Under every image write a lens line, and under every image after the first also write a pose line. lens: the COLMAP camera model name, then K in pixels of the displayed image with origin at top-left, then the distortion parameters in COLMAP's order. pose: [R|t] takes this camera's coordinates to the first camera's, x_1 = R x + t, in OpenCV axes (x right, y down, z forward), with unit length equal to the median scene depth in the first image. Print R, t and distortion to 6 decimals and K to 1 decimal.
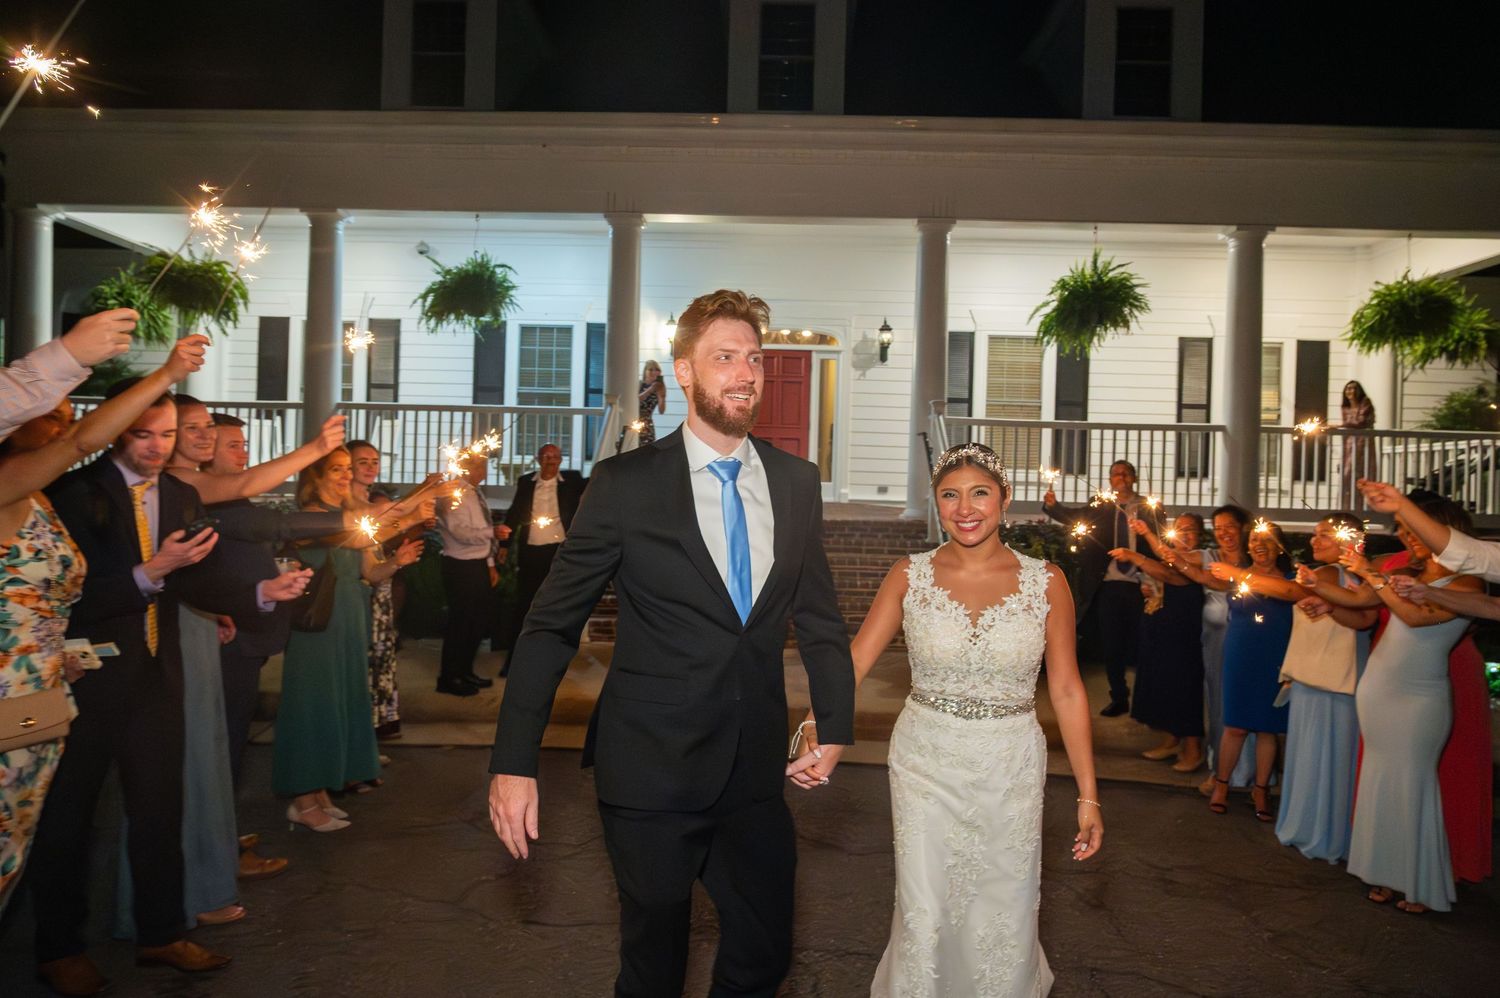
lens RADIAL K [[1029.9, 0, 745.5], [0, 1029.9, 488.0], [0, 0, 1]] dist [0.000890, -0.001909]
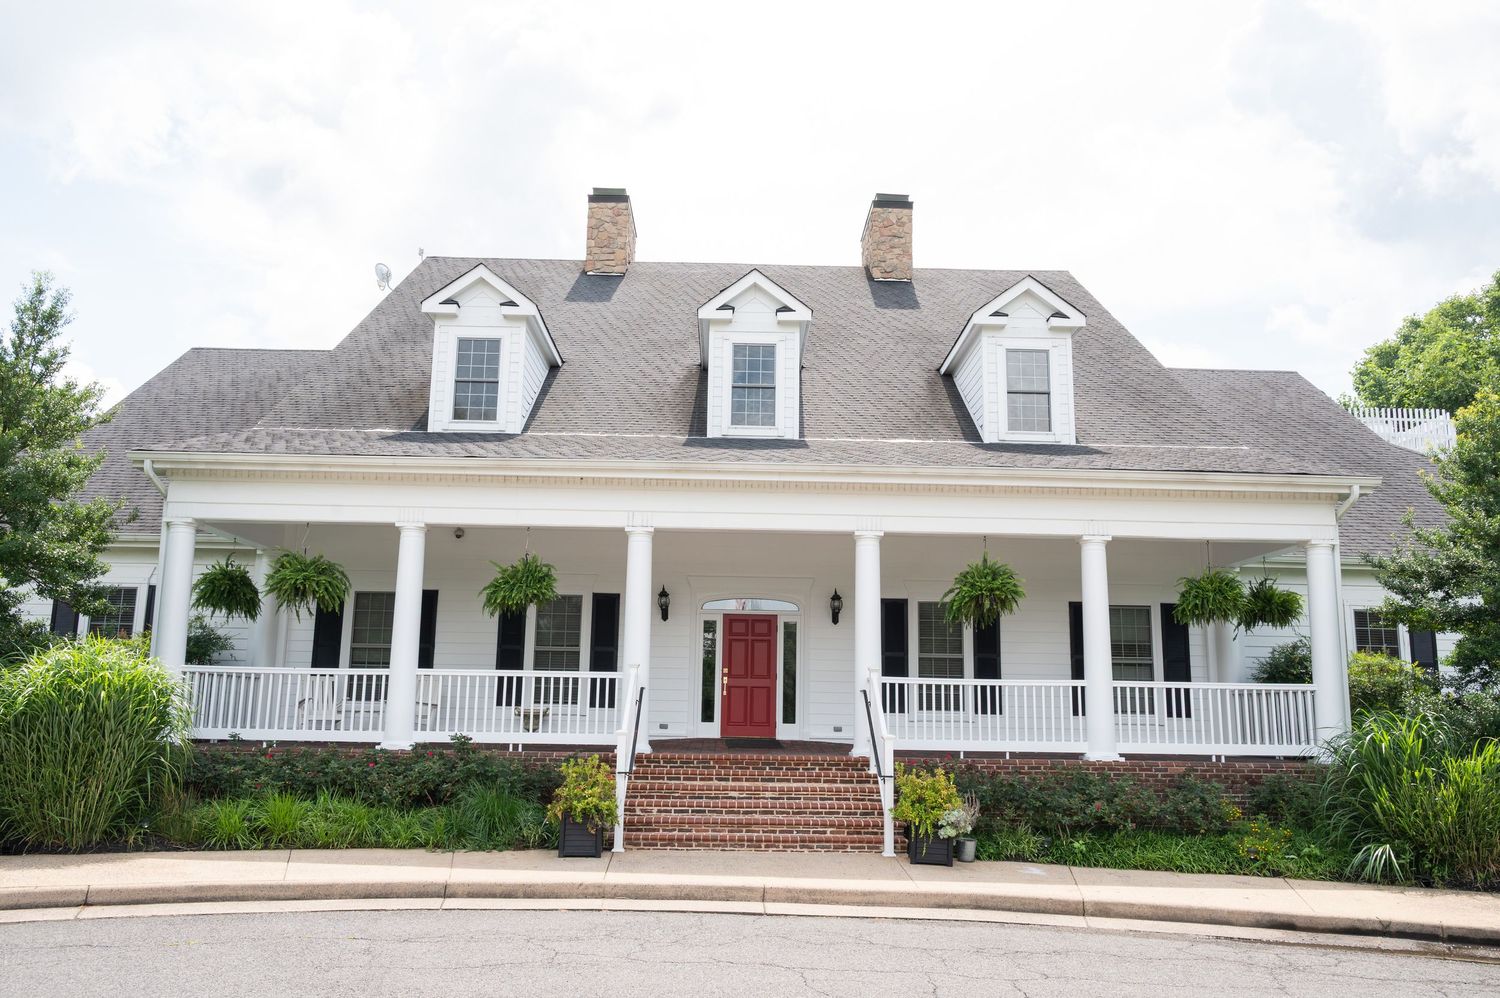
lens RADIAL K [[1112.5, 0, 750.0], [0, 1112.5, 499.0], [0, 0, 1]] dist [-0.001663, -0.000306]
pose [[0.998846, -0.004939, 0.047766, -0.041387], [0.013863, 0.982007, -0.188336, -0.024786], [-0.045977, 0.188781, 0.980942, -0.433268]]
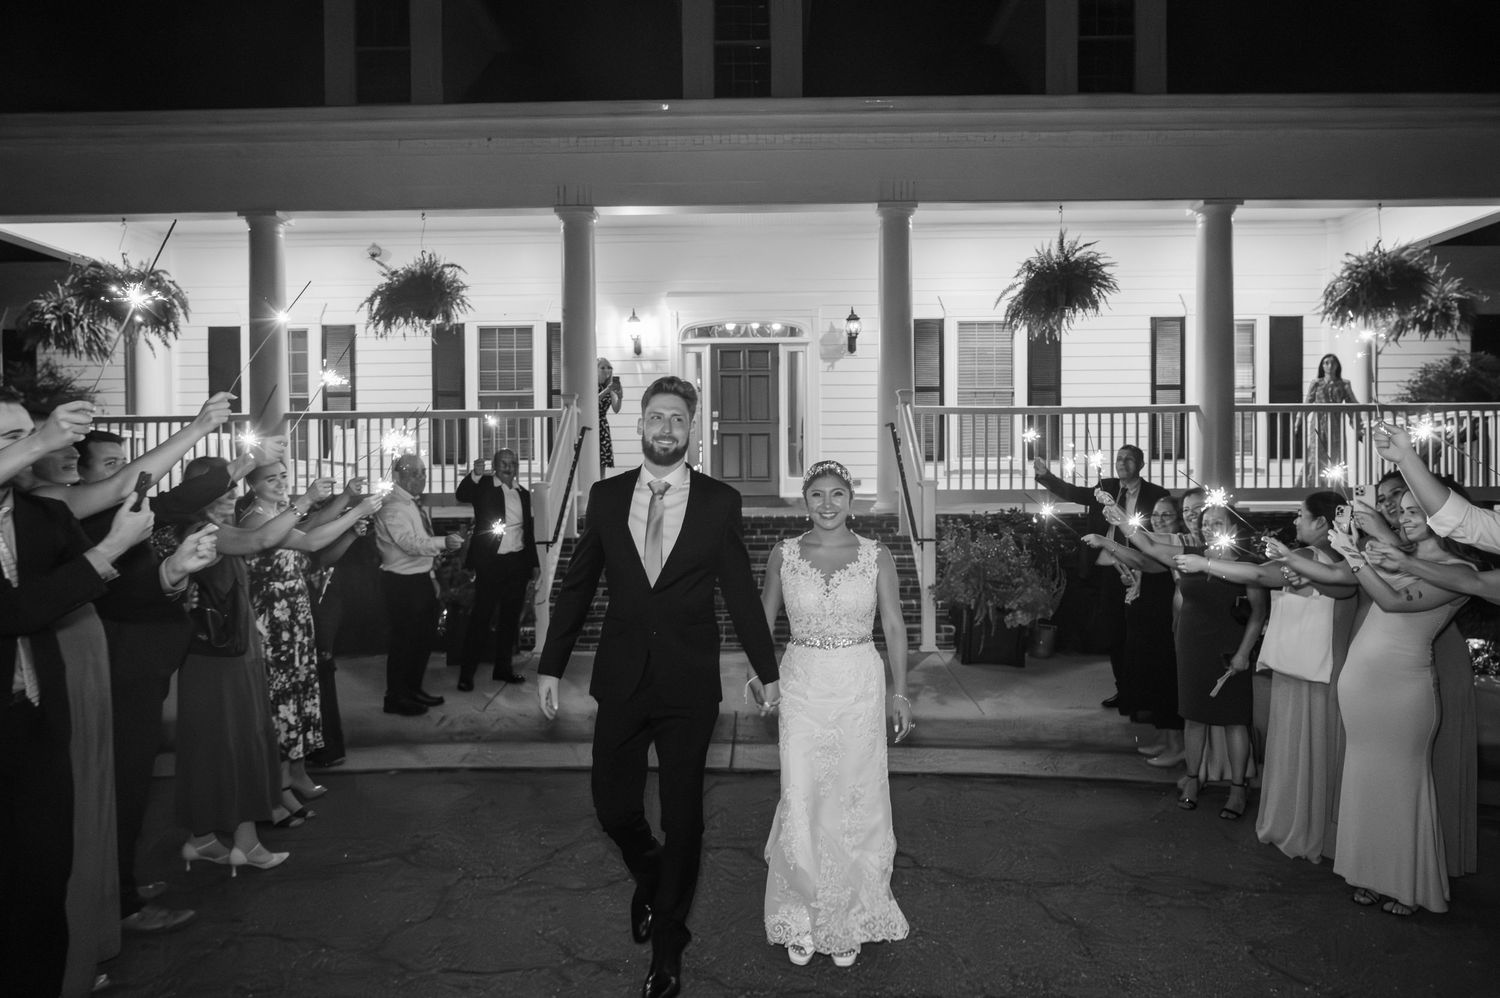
lens RADIAL K [[1028.0, 0, 750.0], [0, 1028.0, 499.0], [0, 0, 1]] dist [-0.000320, 0.001350]
pose [[0.999219, -0.035627, 0.017108, 0.018897], [0.035378, 0.999266, 0.014667, -0.001128], [-0.017618, -0.014051, 0.999746, 0.027777]]
